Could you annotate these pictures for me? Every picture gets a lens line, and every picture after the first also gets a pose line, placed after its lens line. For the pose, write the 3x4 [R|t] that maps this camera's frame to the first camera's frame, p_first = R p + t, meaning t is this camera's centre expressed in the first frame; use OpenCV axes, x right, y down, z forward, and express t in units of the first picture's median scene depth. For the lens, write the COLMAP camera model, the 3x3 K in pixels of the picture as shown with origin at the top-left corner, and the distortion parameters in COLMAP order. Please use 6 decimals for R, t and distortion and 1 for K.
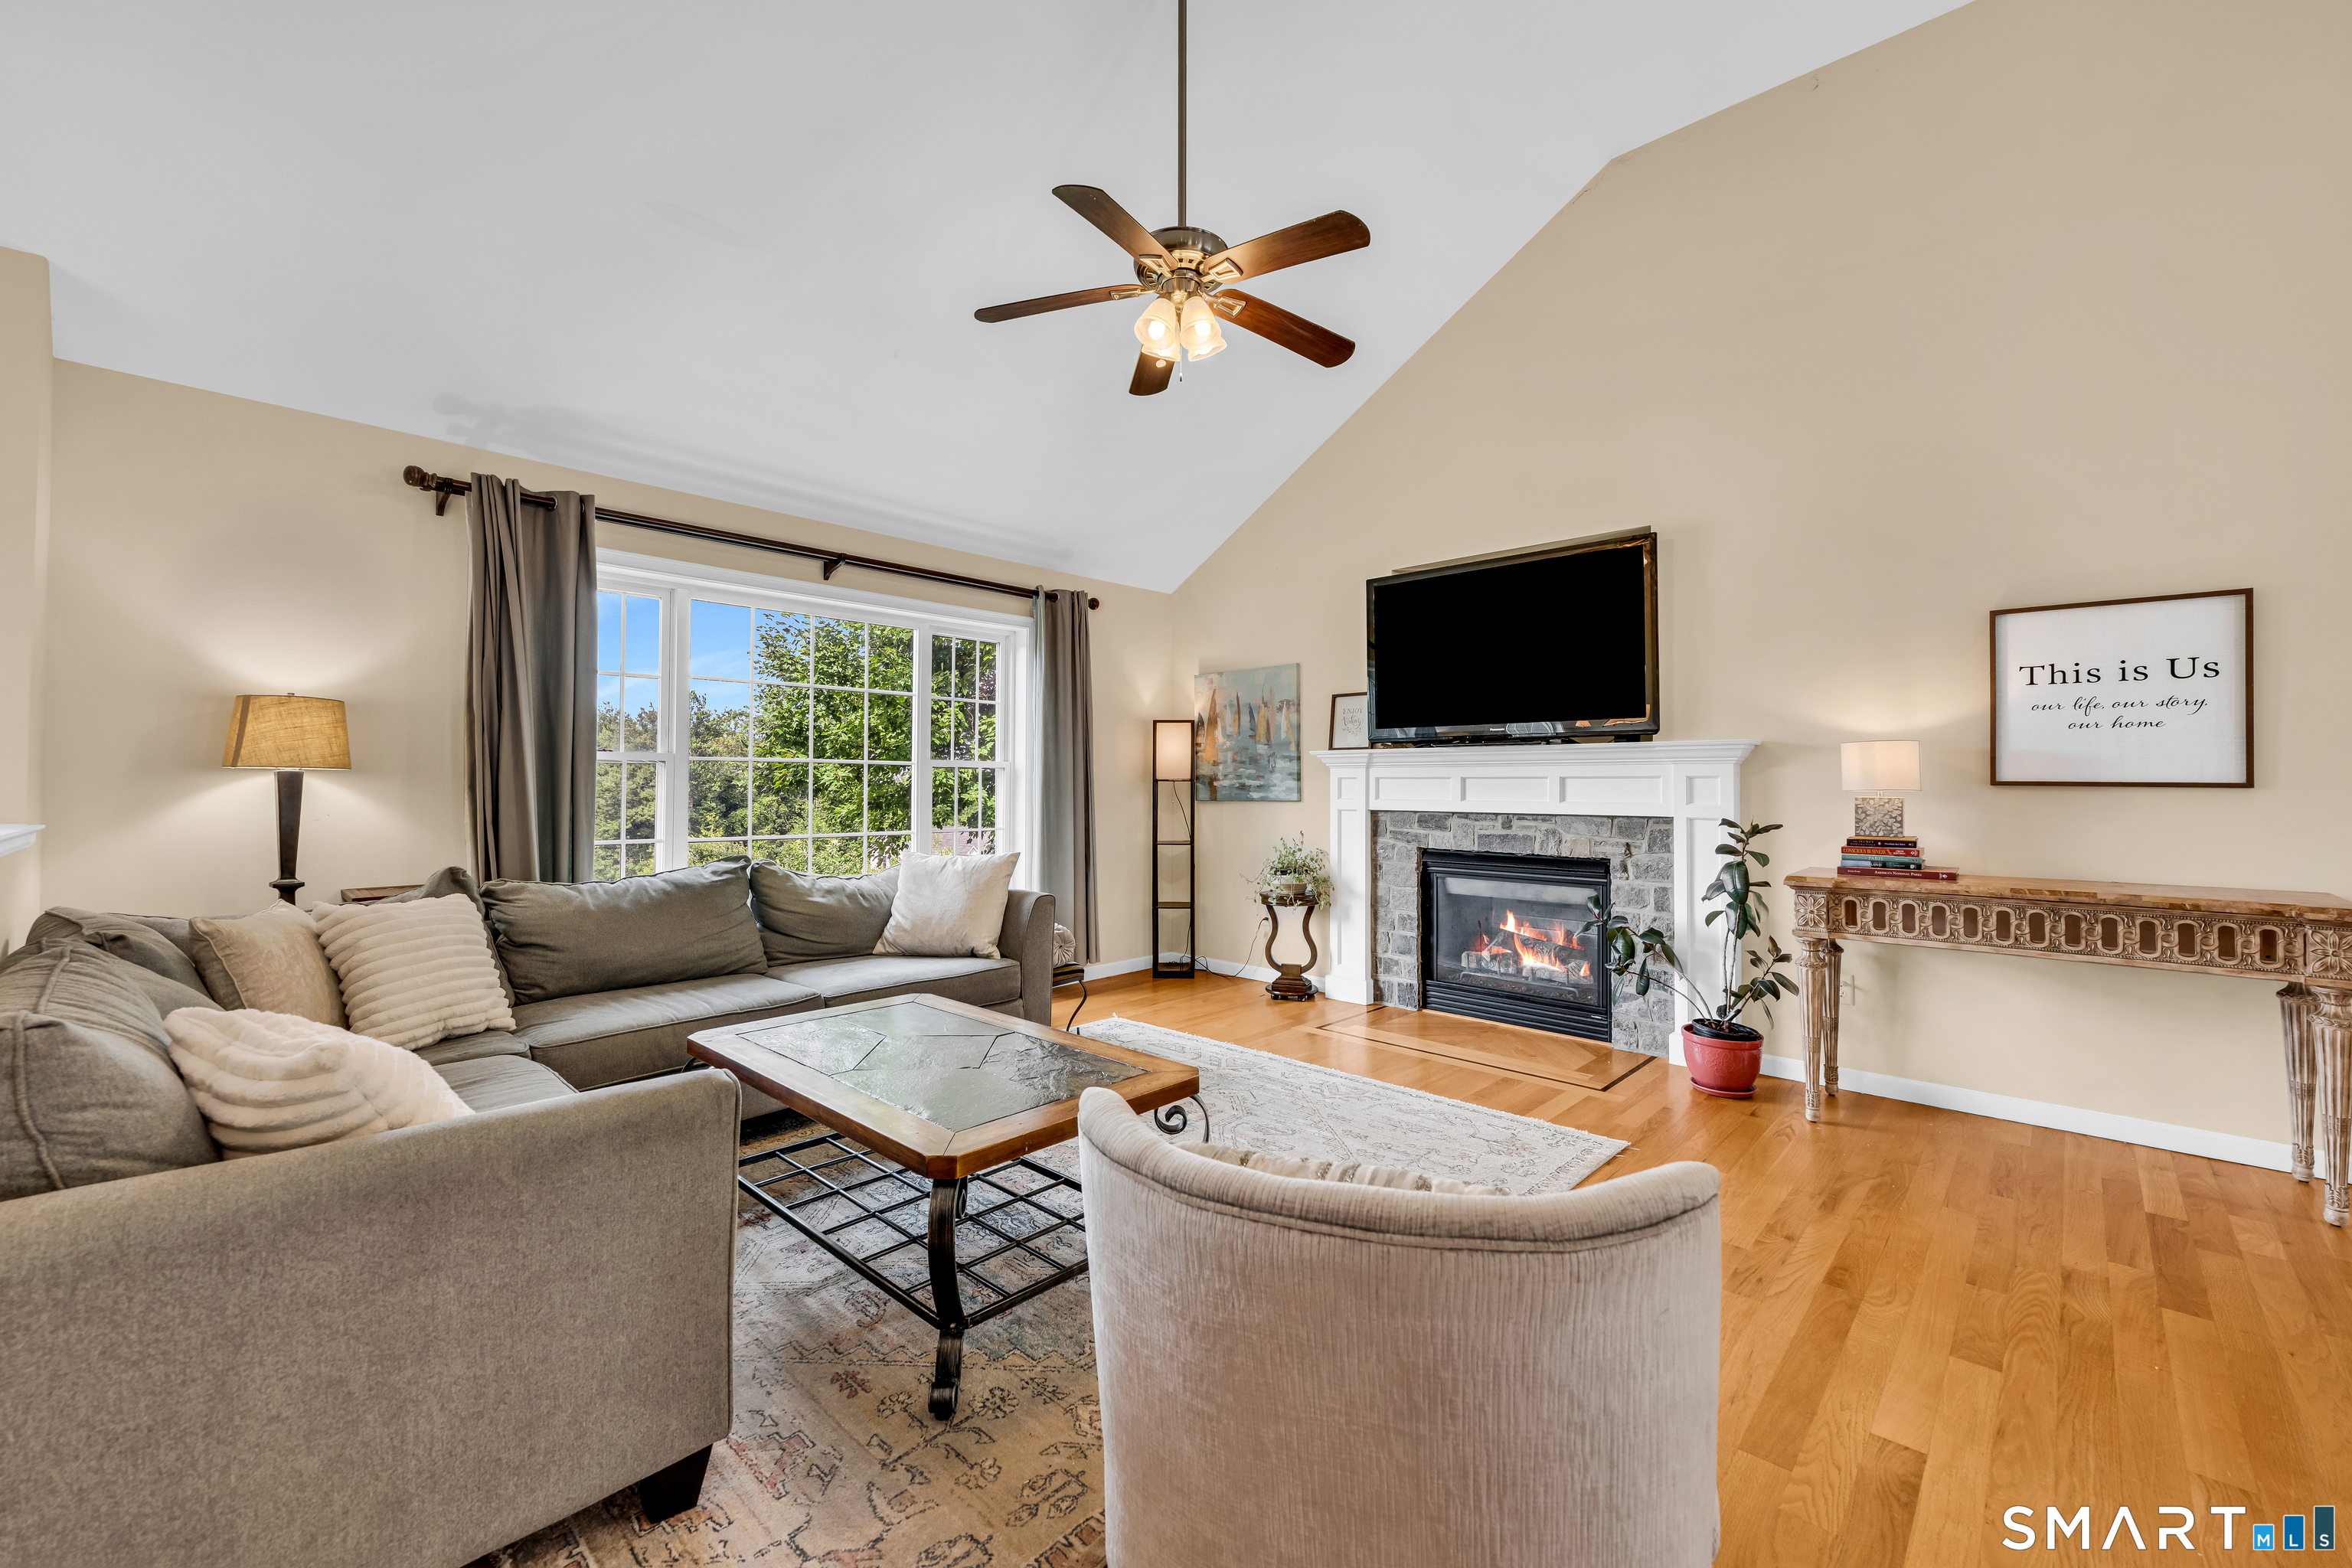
lens RADIAL K [[946.2, 0, 1165.7], [0, 946.2, 770.1], [0, 0, 1]] dist [-0.000936, -0.000316]
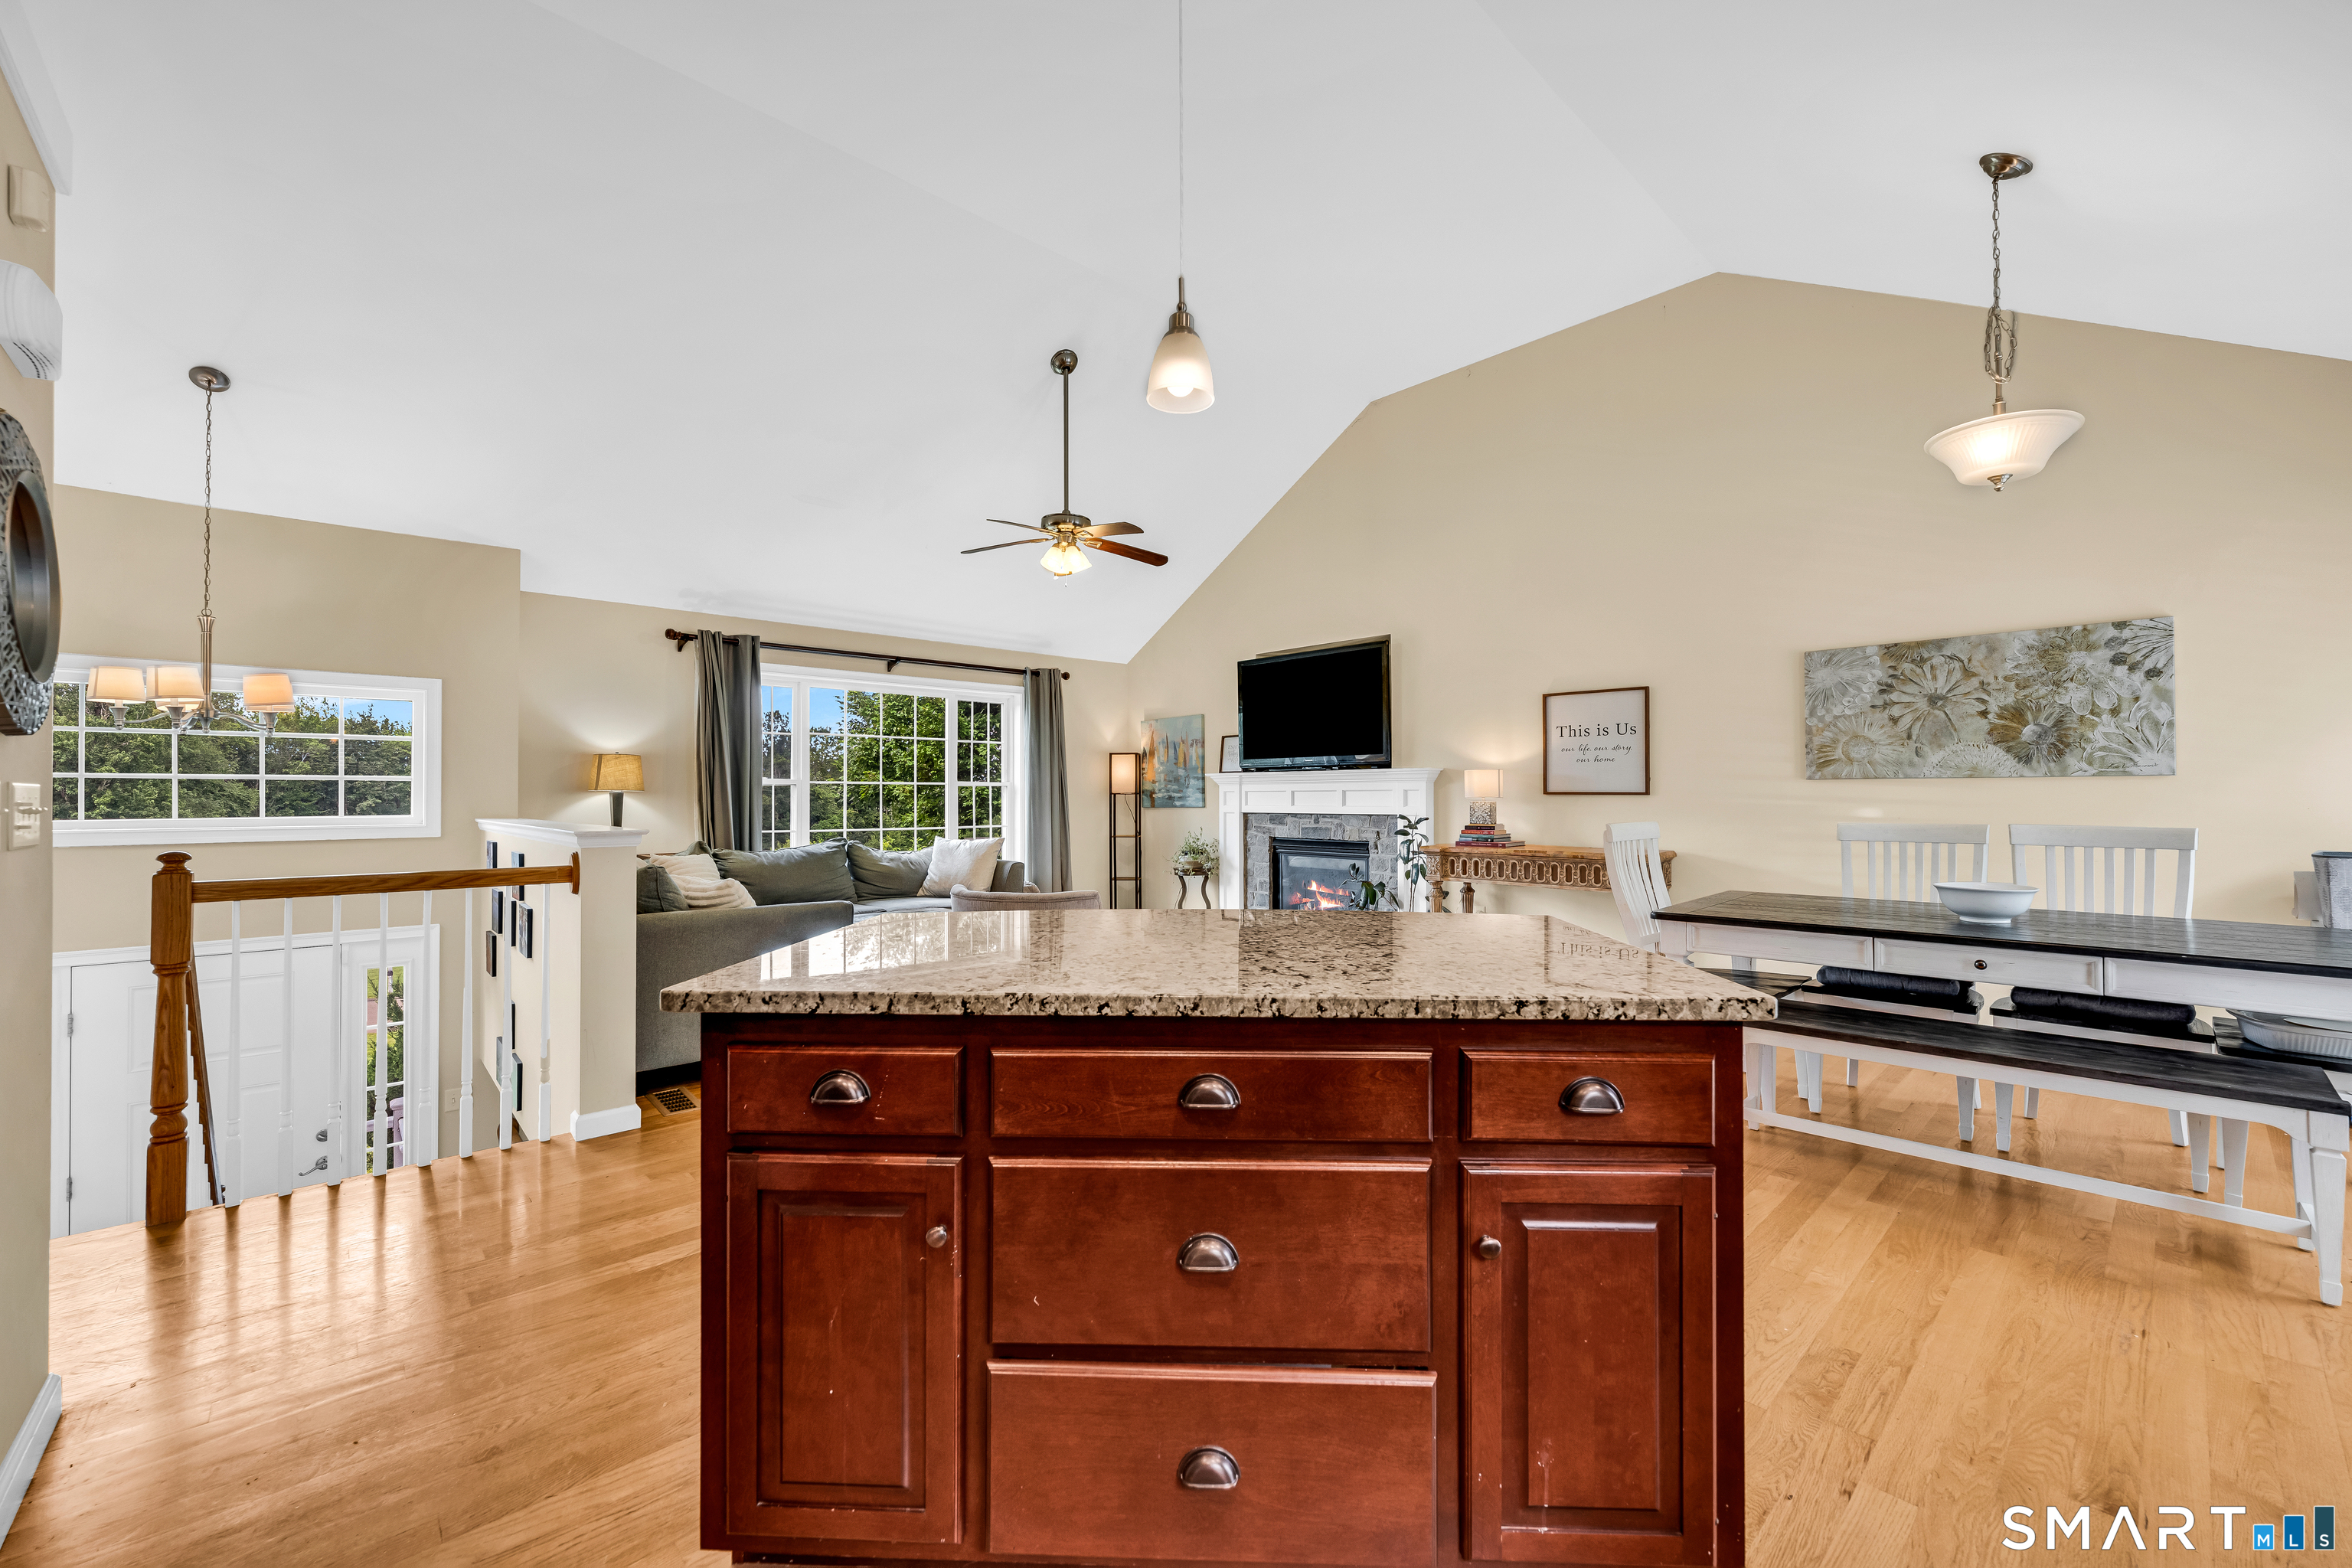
lens RADIAL K [[946.2, 0, 1183.8], [0, 946.2, 787.3], [0, 0, 1]] dist [-0.000936, -0.000316]
pose [[0.998571, -0.005960, -0.053102, 0.279239], [0.006260, 0.999965, 0.005492, -0.009885], [0.053067, -0.005817, 0.998574, -0.720328]]
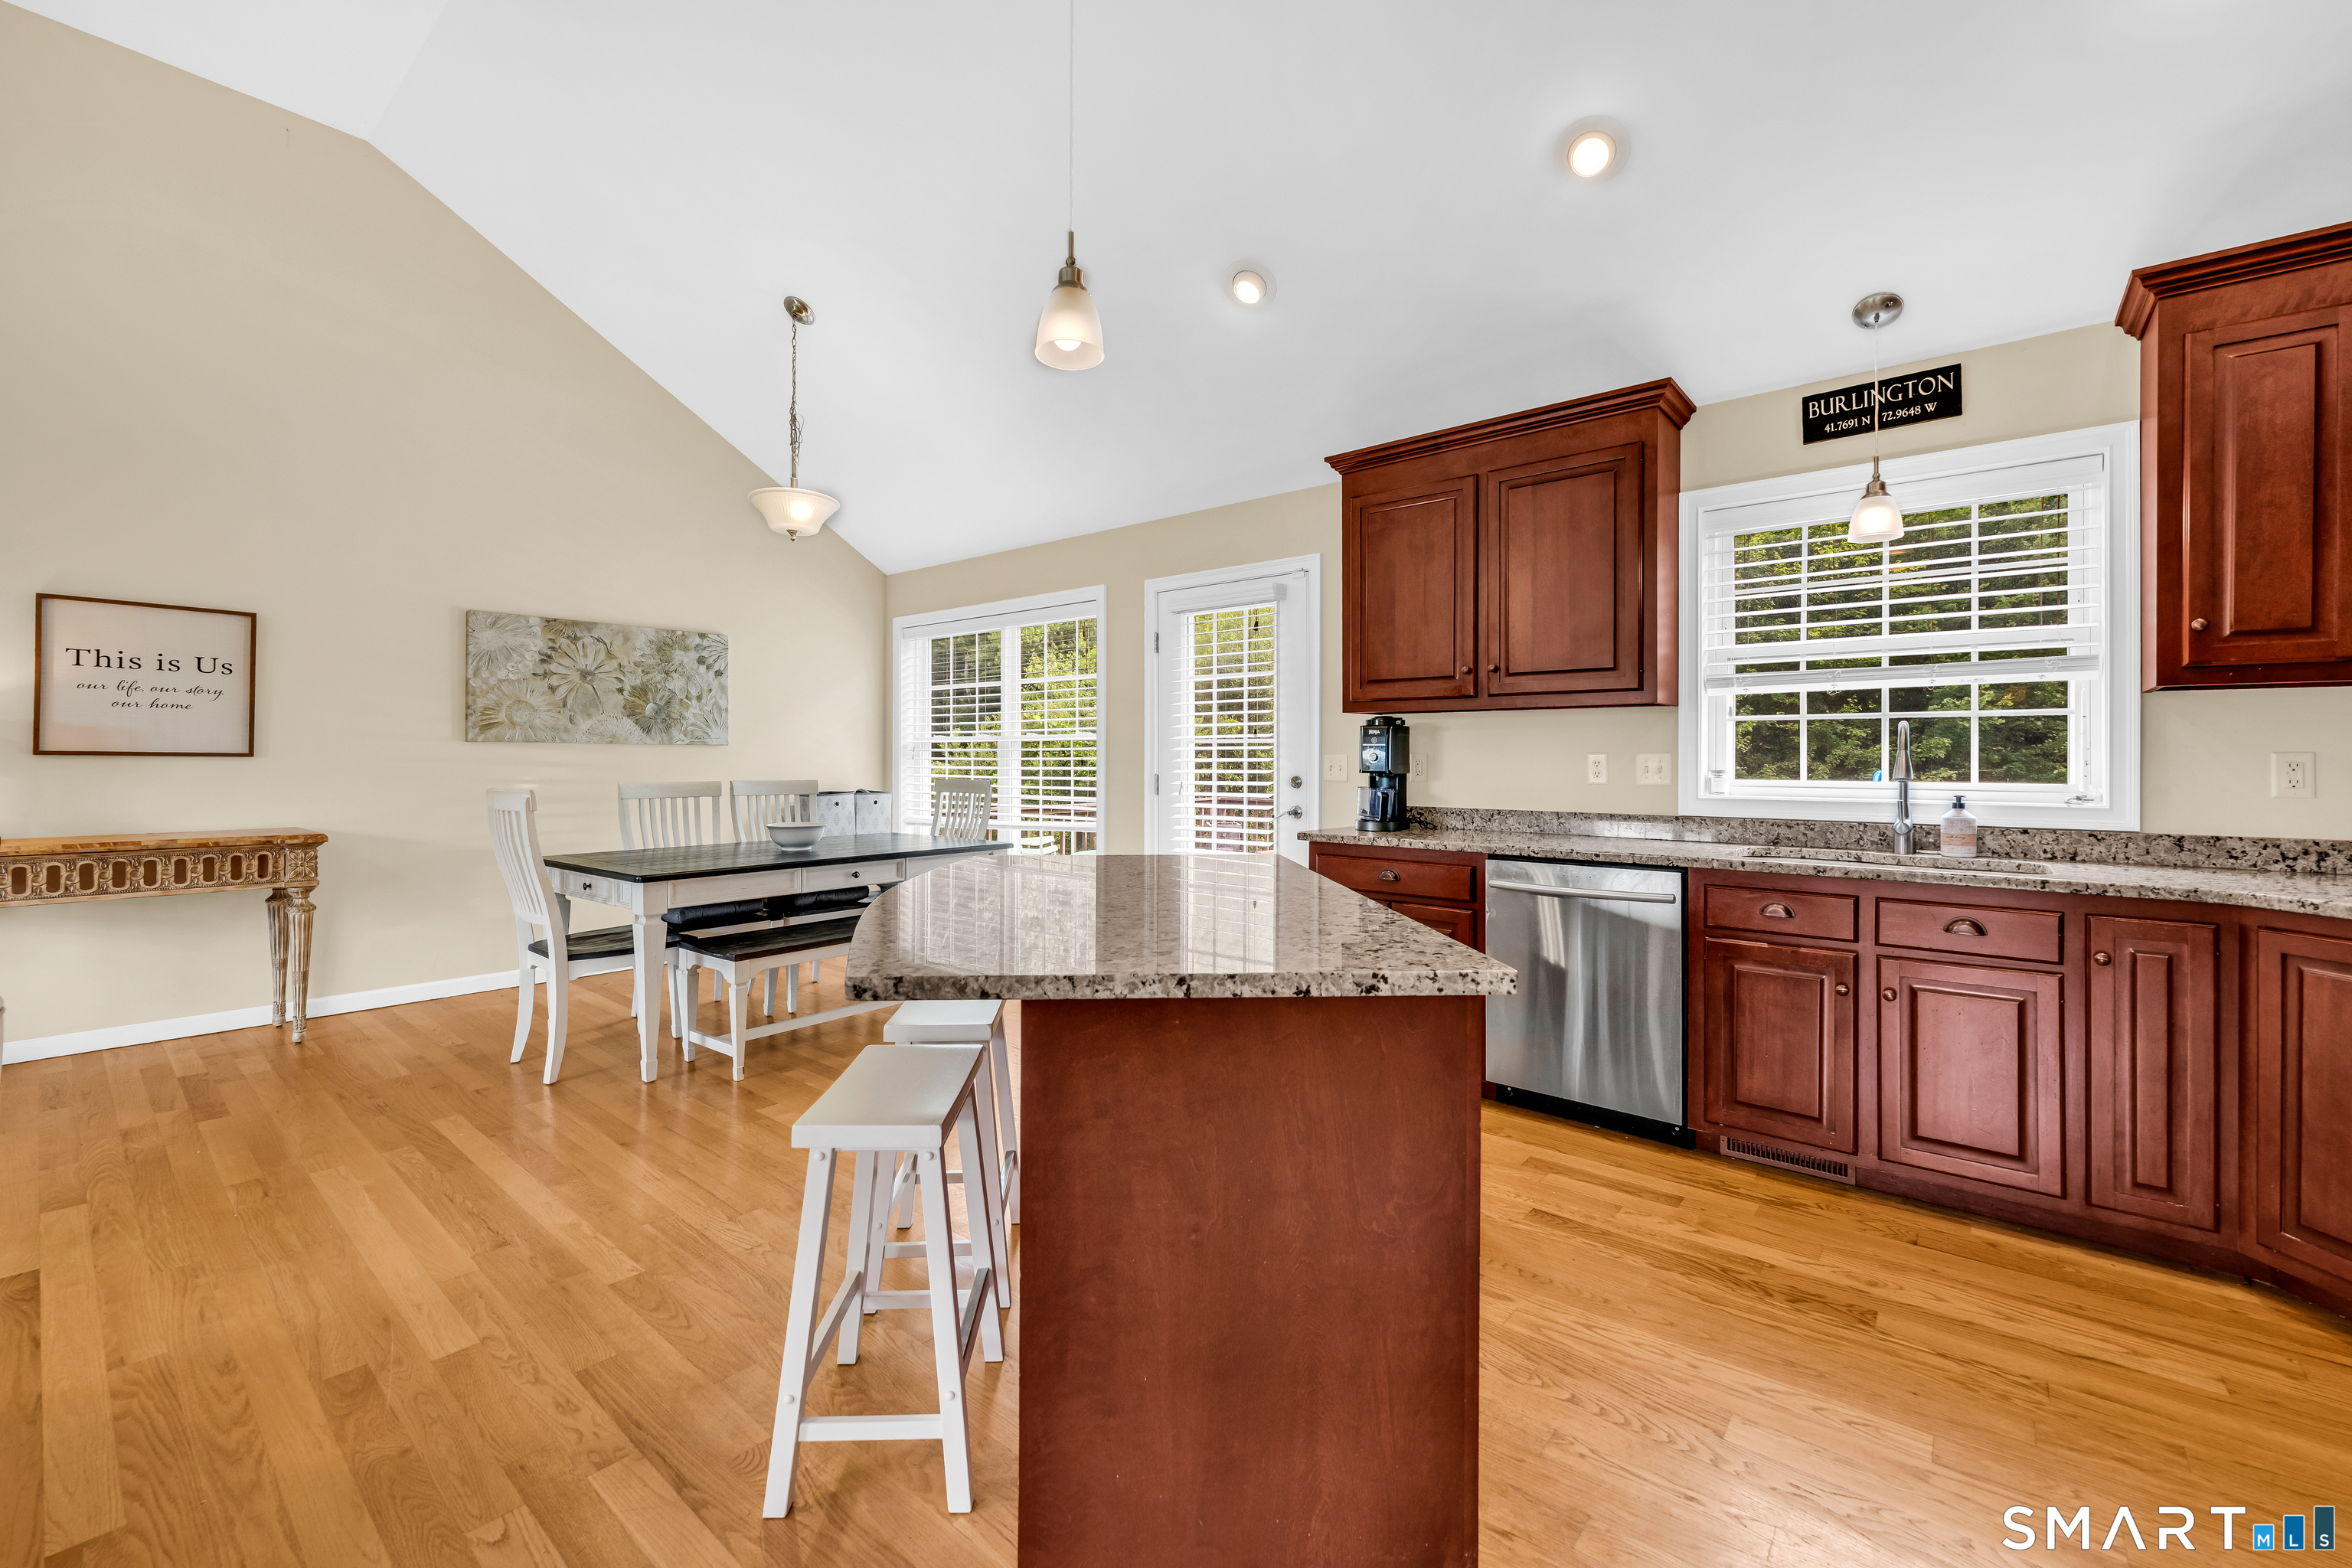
lens RADIAL K [[946.2, 0, 1152.1], [0, 946.2, 751.2], [0, 0, 1]] dist [-0.000936, -0.000316]
pose [[-0.060937, 0.005821, 0.998125, -0.260197], [-0.016750, 0.999836, -0.006854, -0.001716], [-0.998001, -0.017137, -0.060830, -0.193231]]
